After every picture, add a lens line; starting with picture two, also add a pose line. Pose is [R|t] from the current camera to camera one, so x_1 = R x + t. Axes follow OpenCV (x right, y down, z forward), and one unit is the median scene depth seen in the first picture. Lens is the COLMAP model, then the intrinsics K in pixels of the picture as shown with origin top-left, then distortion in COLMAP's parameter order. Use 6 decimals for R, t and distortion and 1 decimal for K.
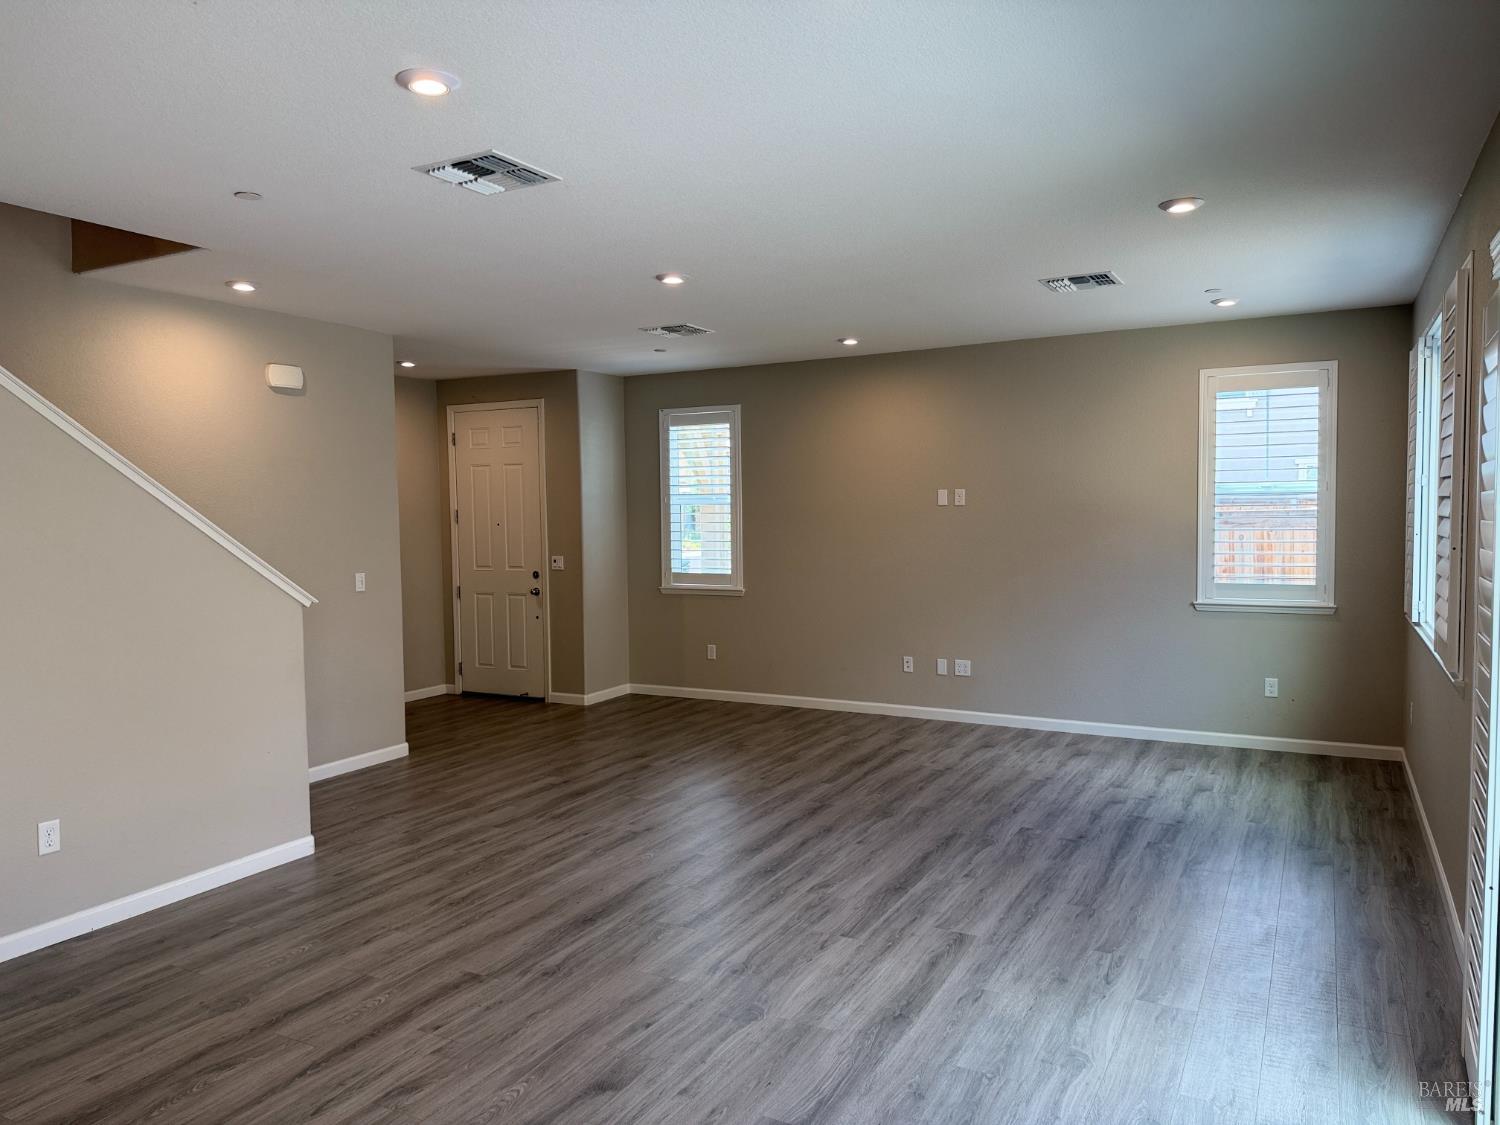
lens RADIAL K [[1063.4, 0, 745.3], [0, 1063.4, 566.9], [0, 0, 1]] dist [0.063776, -0.092788]
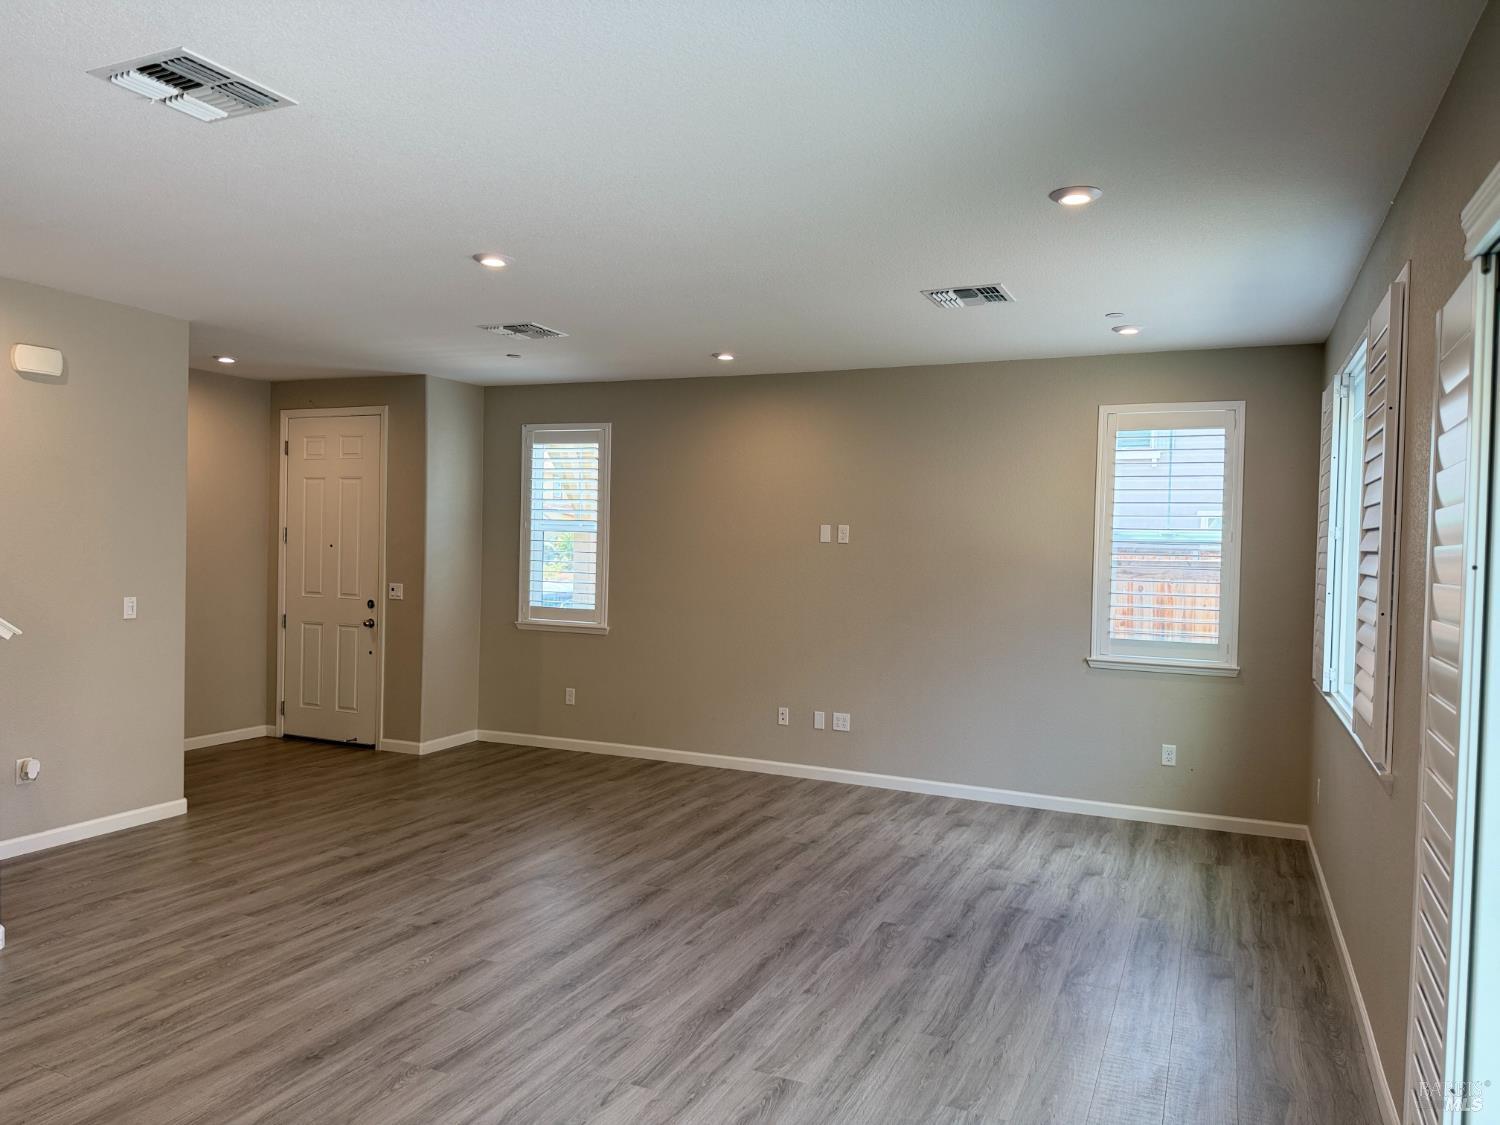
lens RADIAL K [[1063.4, 0, 747.9], [0, 1063.4, 565.0], [0, 0, 1]] dist [0.063776, -0.092788]
pose [[0.996434, 0.034810, 0.076859, 0.069191], [-0.032264, 0.998897, -0.034115, -0.007328], [-0.077962, 0.031514, 0.996458, 0.137439]]
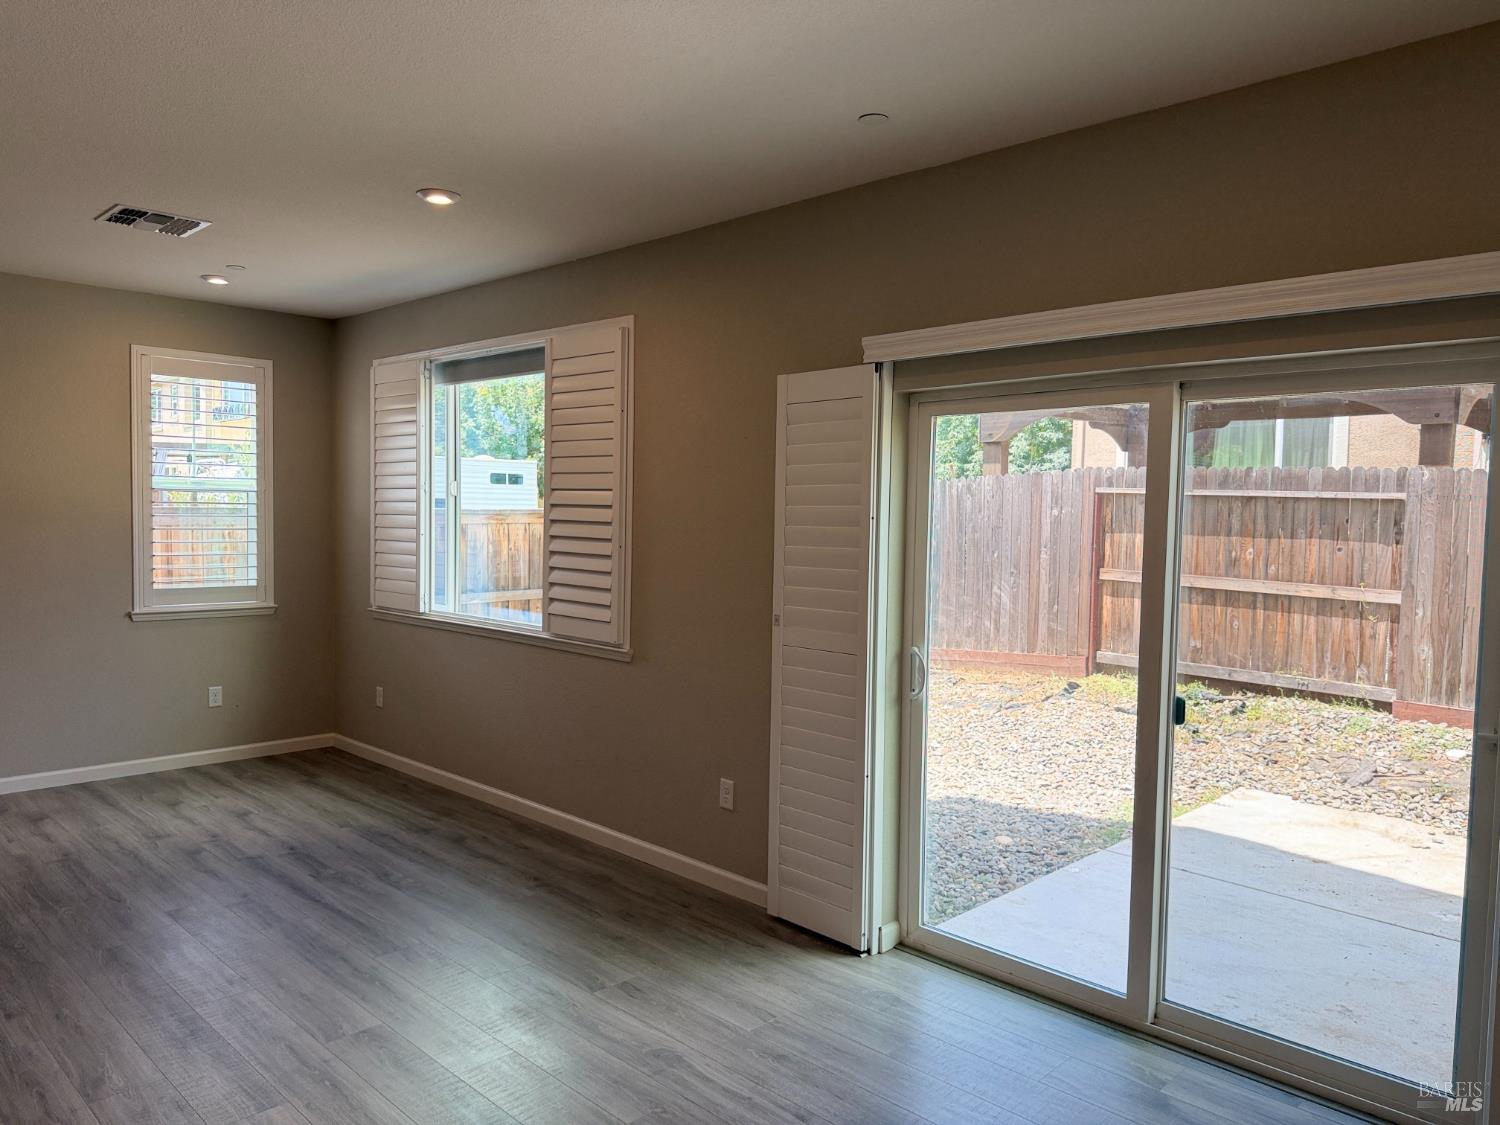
lens RADIAL K [[1063.4, 0, 746.8], [0, 1063.4, 575.3], [0, 0, 1]] dist [0.063776, -0.092788]
pose [[0.271323, -0.038422, 0.961721, -0.339131], [0.027626, 0.999102, 0.032122, -0.013574], [-0.962092, 0.017853, 0.272141, 0.346285]]
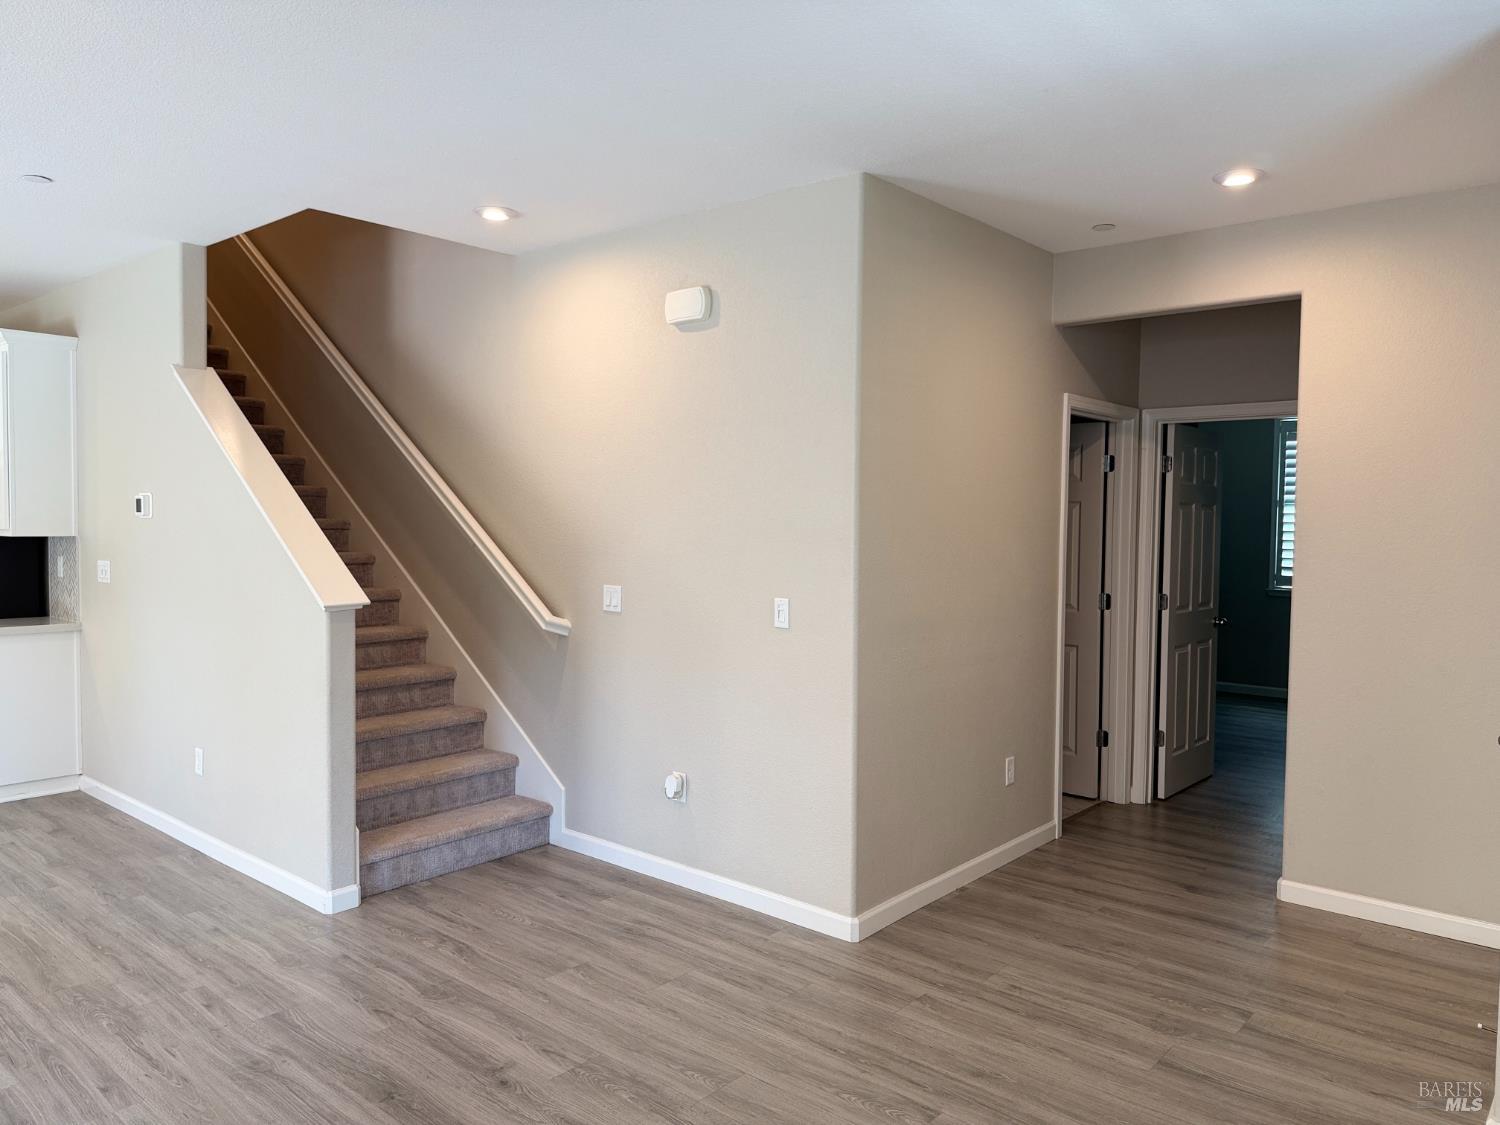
lens RADIAL K [[1063.4, 0, 750.9], [0, 1063.4, 561.0], [0, 0, 1]] dist [0.063776, -0.092788]
pose [[-0.218306, 0.058244, -0.974141, 0.269341], [-0.056591, 0.995782, 0.072220, -0.067805], [0.974238, 0.070894, -0.214089, 1.298130]]
